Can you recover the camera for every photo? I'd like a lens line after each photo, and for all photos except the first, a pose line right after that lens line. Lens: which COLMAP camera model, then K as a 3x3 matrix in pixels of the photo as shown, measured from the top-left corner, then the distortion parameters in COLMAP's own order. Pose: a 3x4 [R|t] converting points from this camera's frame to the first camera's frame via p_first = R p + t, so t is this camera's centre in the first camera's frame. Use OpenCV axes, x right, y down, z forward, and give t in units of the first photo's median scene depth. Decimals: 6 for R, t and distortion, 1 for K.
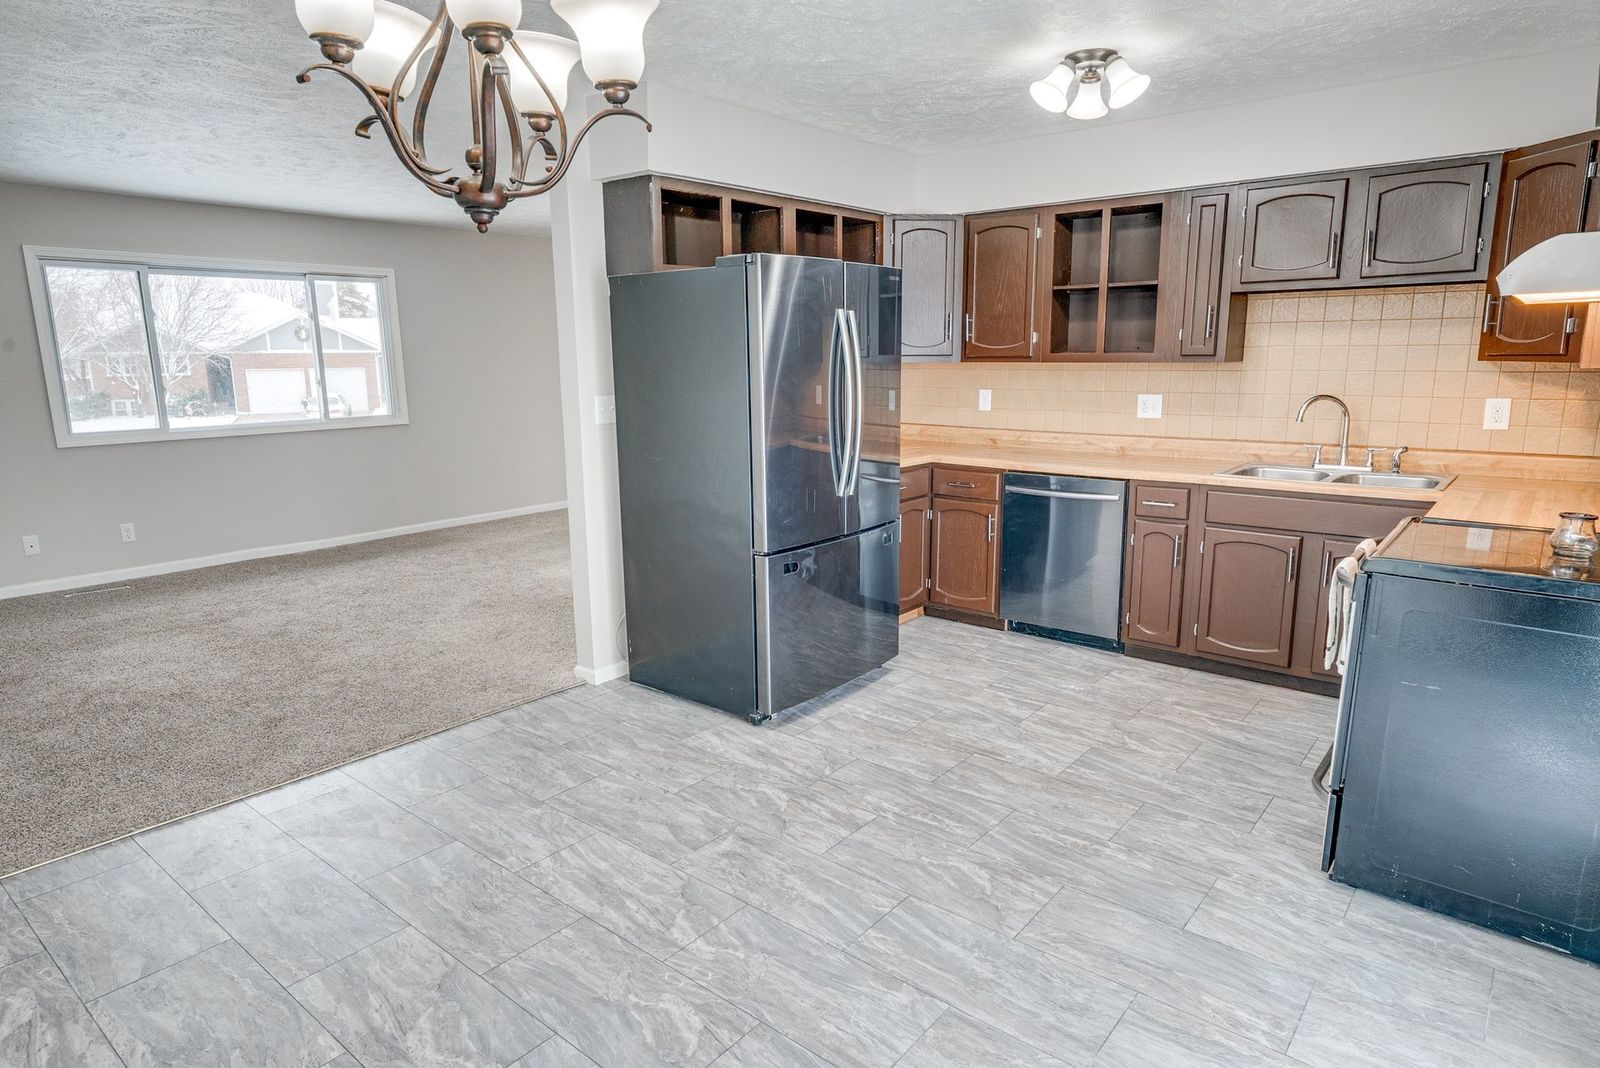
lens RADIAL K [[934.5, 0, 796.6], [0, 934.5, 531.5], [0, 0, 1]] dist [0.007805, 0.001539]
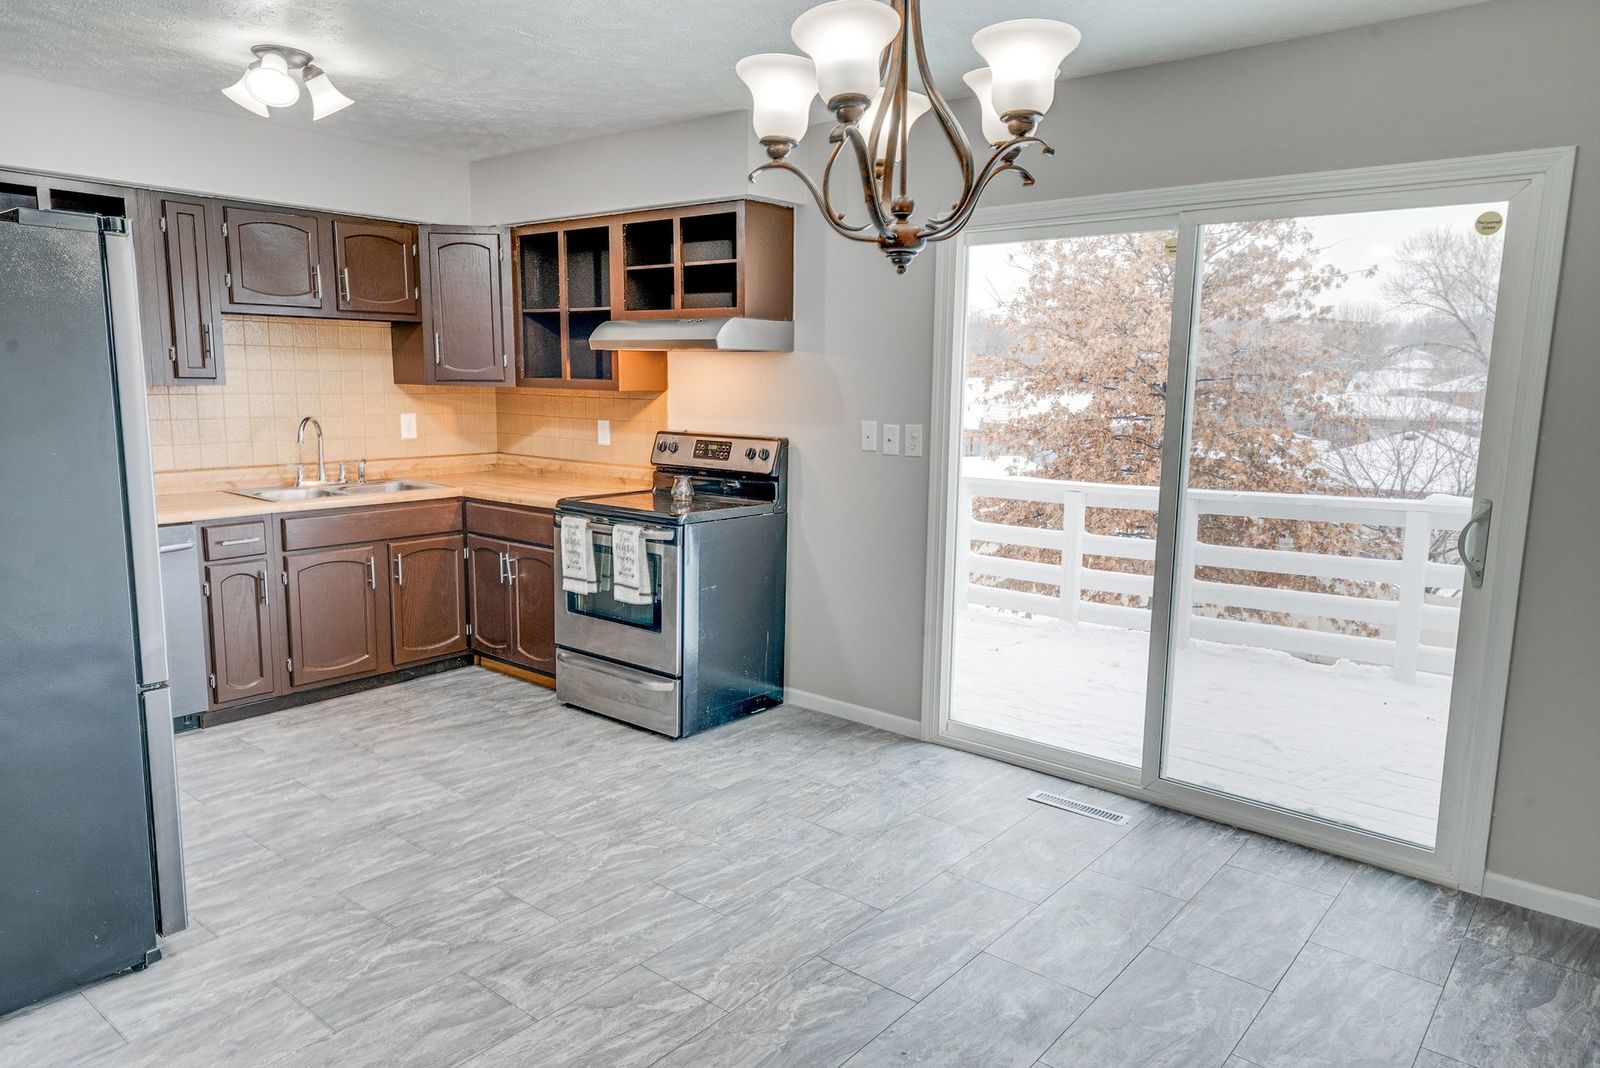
lens RADIAL K [[1054.8, 0, 797.1], [0, 1054.8, 530.7], [0, 0, 1]] dist [0.021648, 0.003193]
pose [[-0.001654, -0.138391, 0.990376, -0.822738], [0.177242, 0.974657, 0.136490, -0.110805], [-0.984166, 0.175762, 0.022917, 0.589824]]
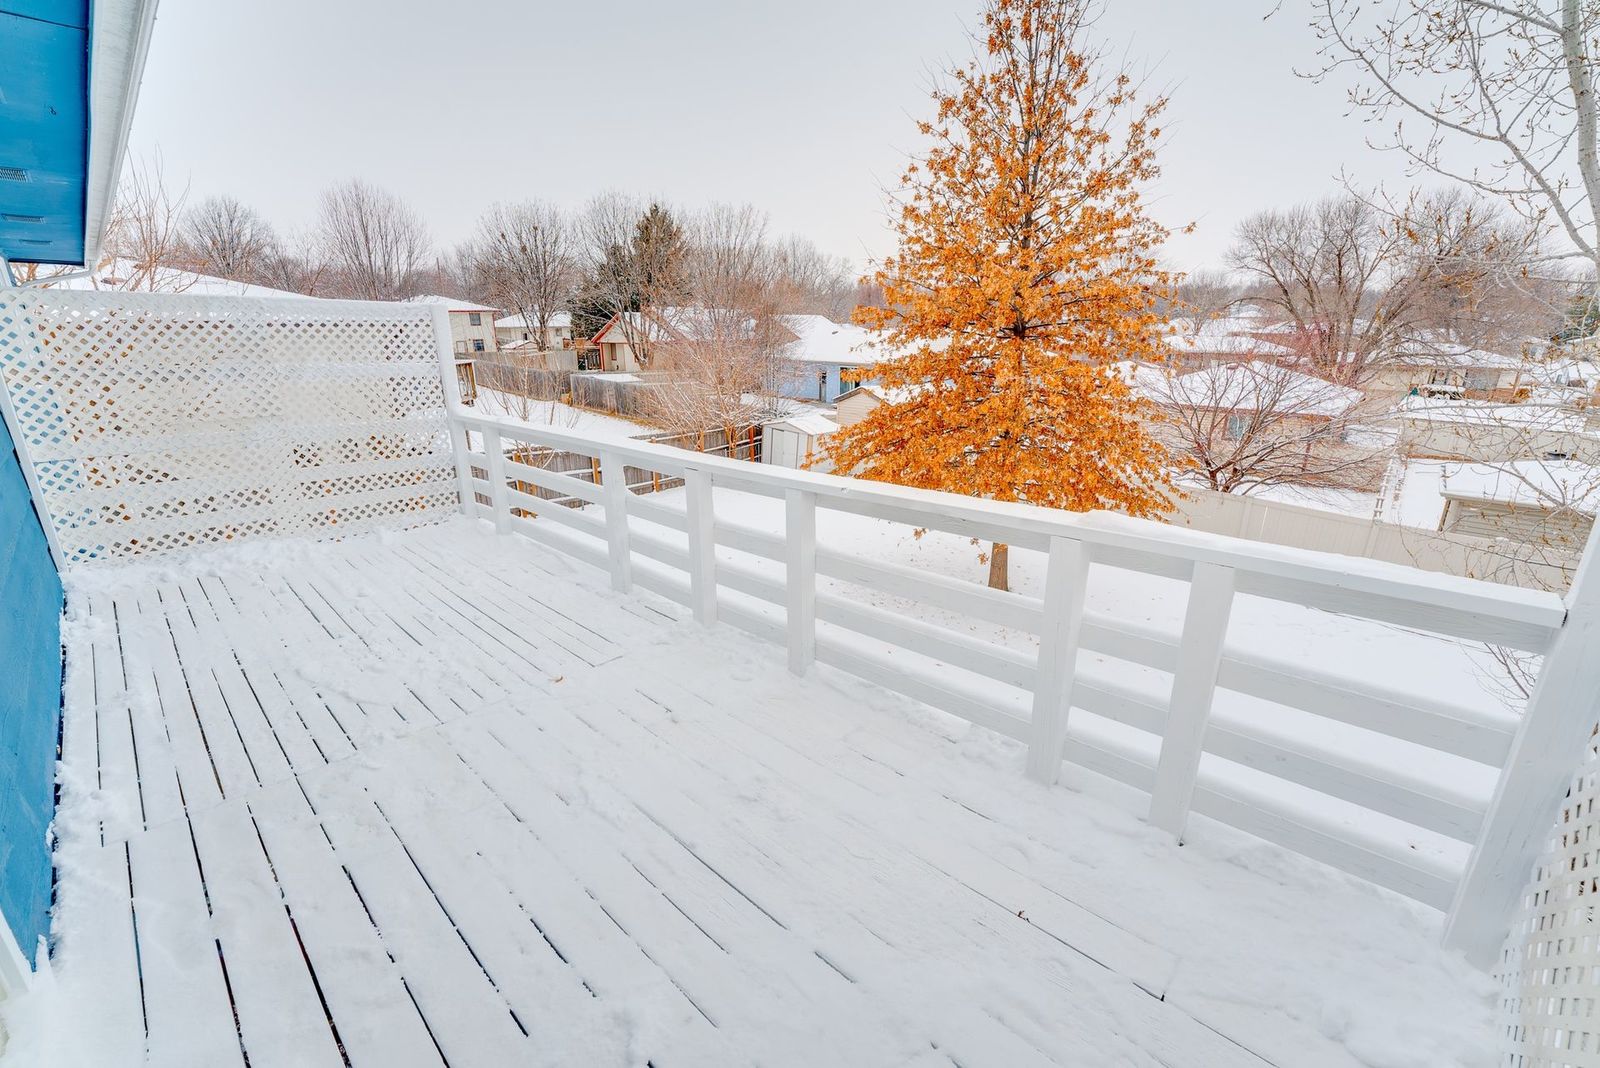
lens RADIAL K [[659.4, 0, 795.9], [0, 659.4, 532.4], [0, 0, 1]] dist [-0.028637, 0.003034]
pose [[0.064697, -0.291395, 0.954412, 1.194687], [0.194400, 0.941773, 0.274359, 0.162318], [-0.978786, 0.167788, 0.117577, -0.850821]]
